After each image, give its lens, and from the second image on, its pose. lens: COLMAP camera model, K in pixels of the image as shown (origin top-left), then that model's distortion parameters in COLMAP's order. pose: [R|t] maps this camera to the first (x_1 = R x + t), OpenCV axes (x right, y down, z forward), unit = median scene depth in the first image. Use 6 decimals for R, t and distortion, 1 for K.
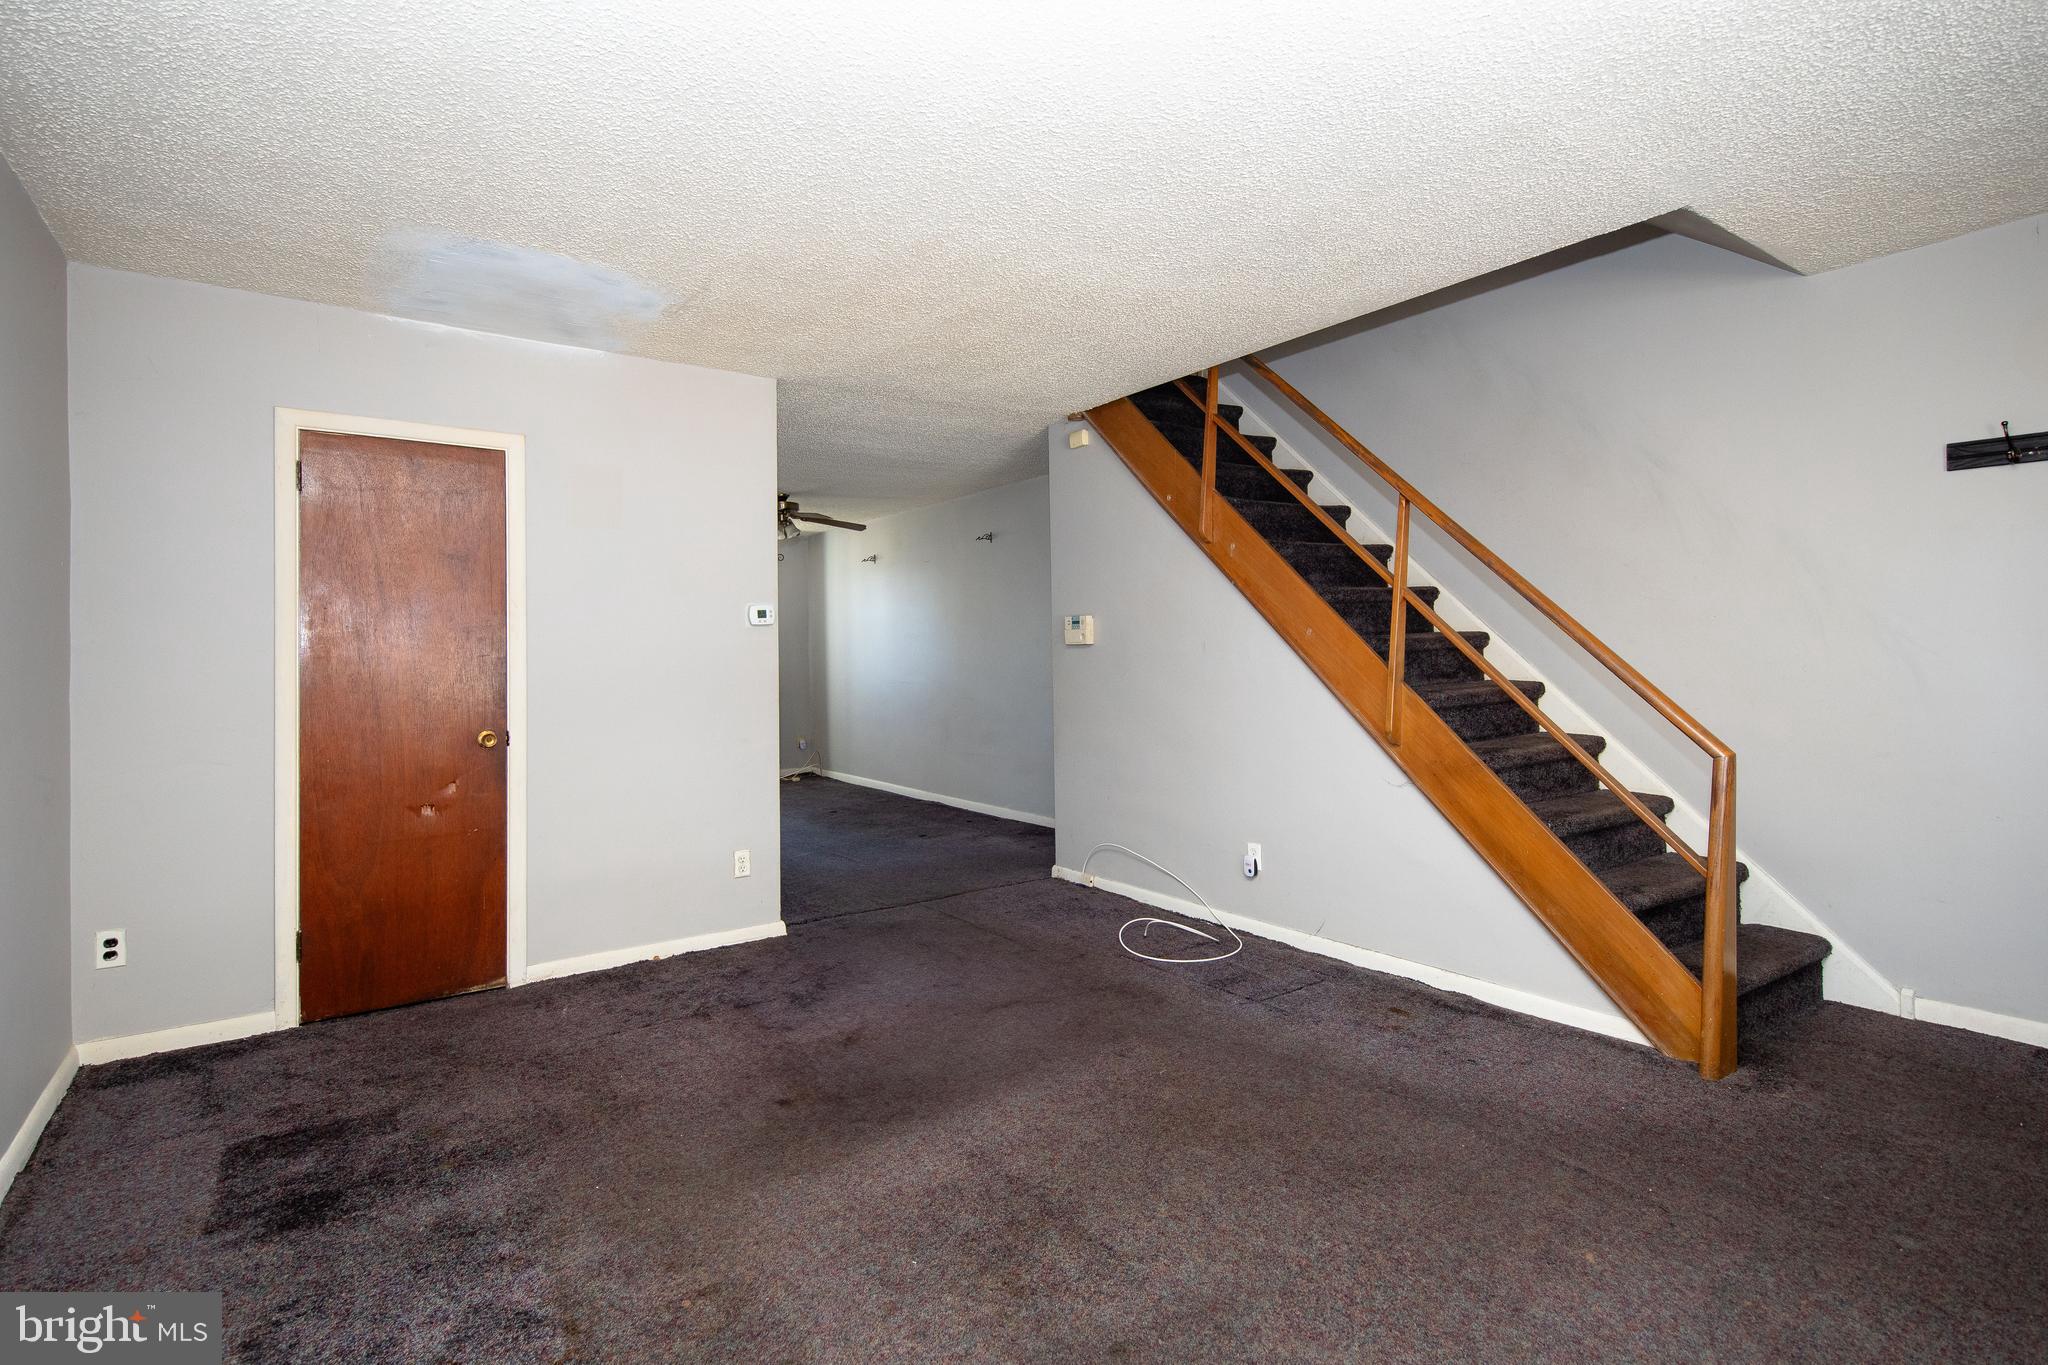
lens RADIAL K [[1014.5, 0, 1013.6], [0, 1014.5, 670.7], [0, 0, 1]] dist [0.002236, -0.000322]
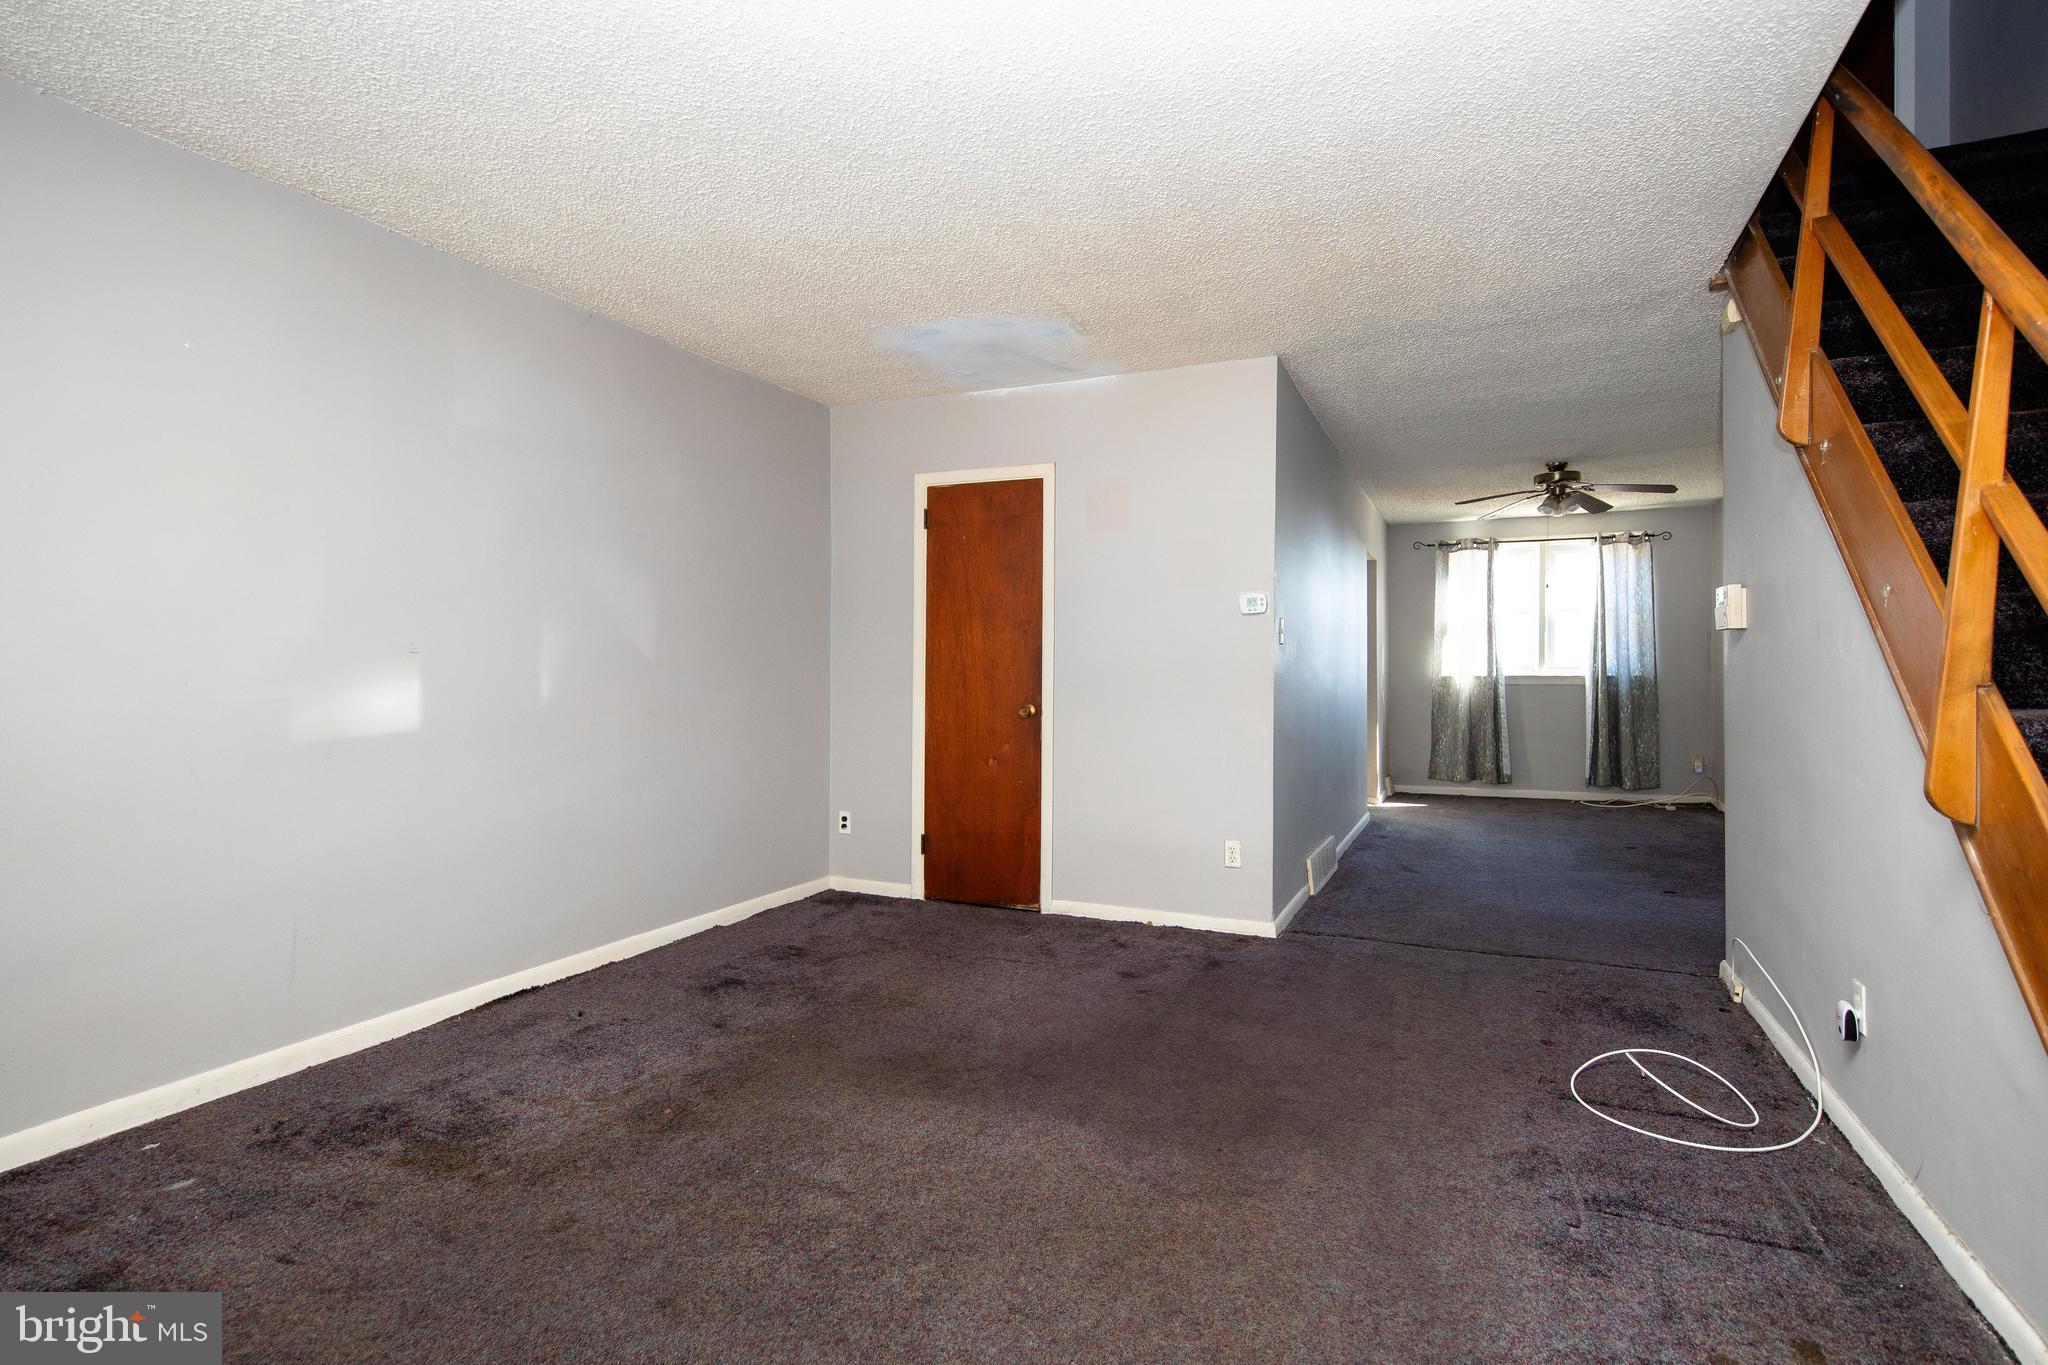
lens RADIAL K [[988.5, 0, 1024.0], [0, 988.5, 682.5], [0, 0, 1]] dist [0.016888, -0.000204]
pose [[0.498640, 0.028225, -0.866350, 0.578777], [-0.023360, 0.999544, 0.019119, 0.009614], [0.866495, 0.010705, 0.499072, 0.412968]]
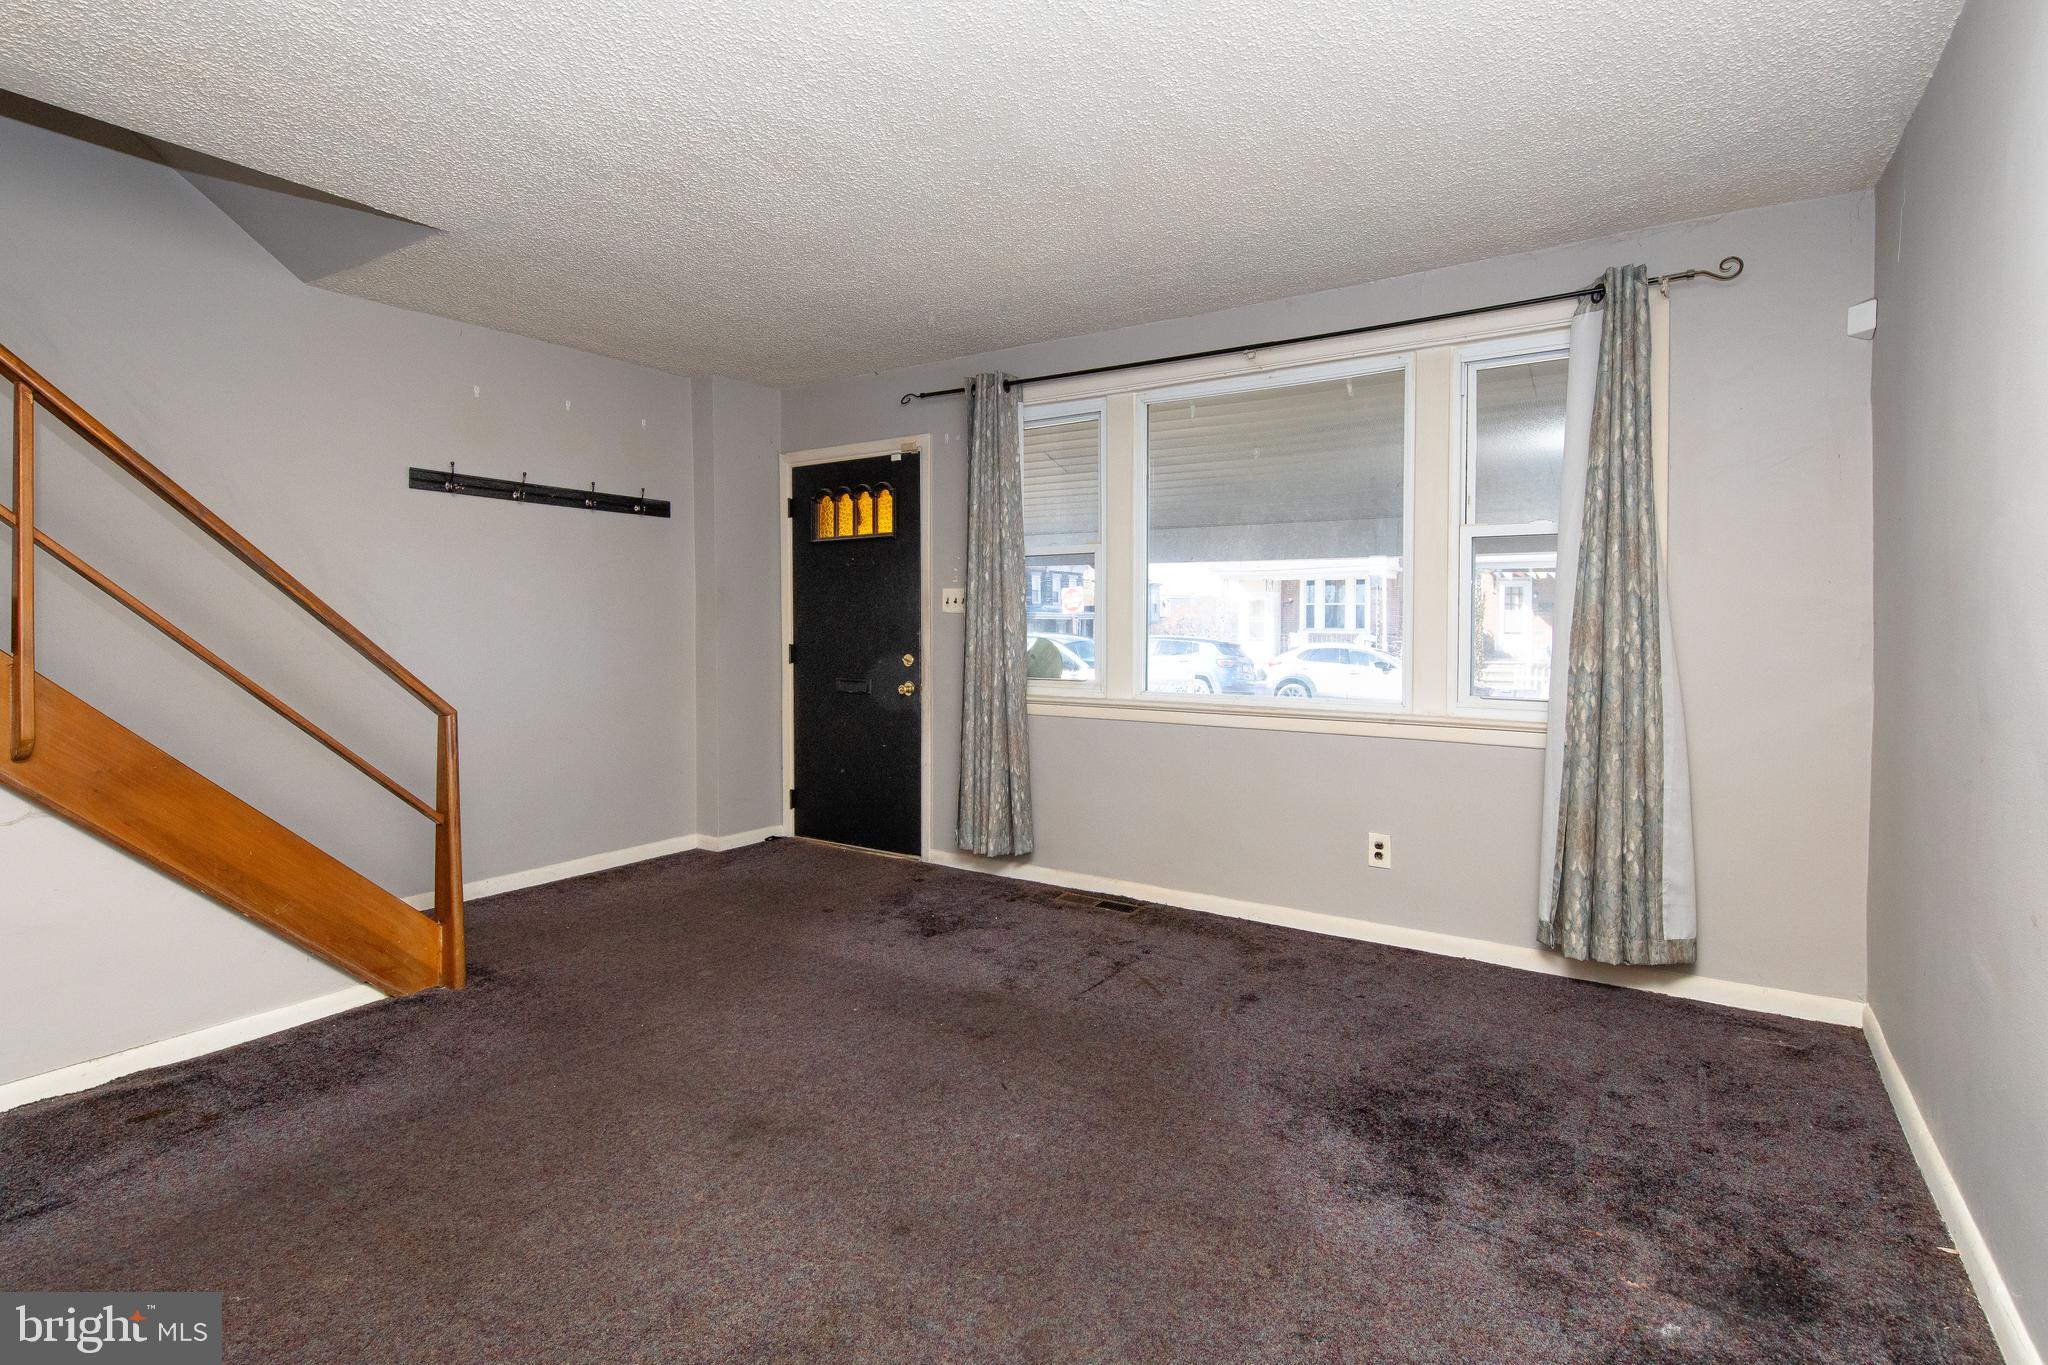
lens RADIAL K [[1014.5, 0, 1013.6], [0, 1014.5, 670.7], [0, 0, 1]] dist [0.002236, -0.000322]
pose [[-0.379057, -0.027436, 0.924967, -0.505475], [0.024653, 0.998906, 0.039732, 0.004267], [-0.925045, 0.037864, -0.377966, 0.676433]]
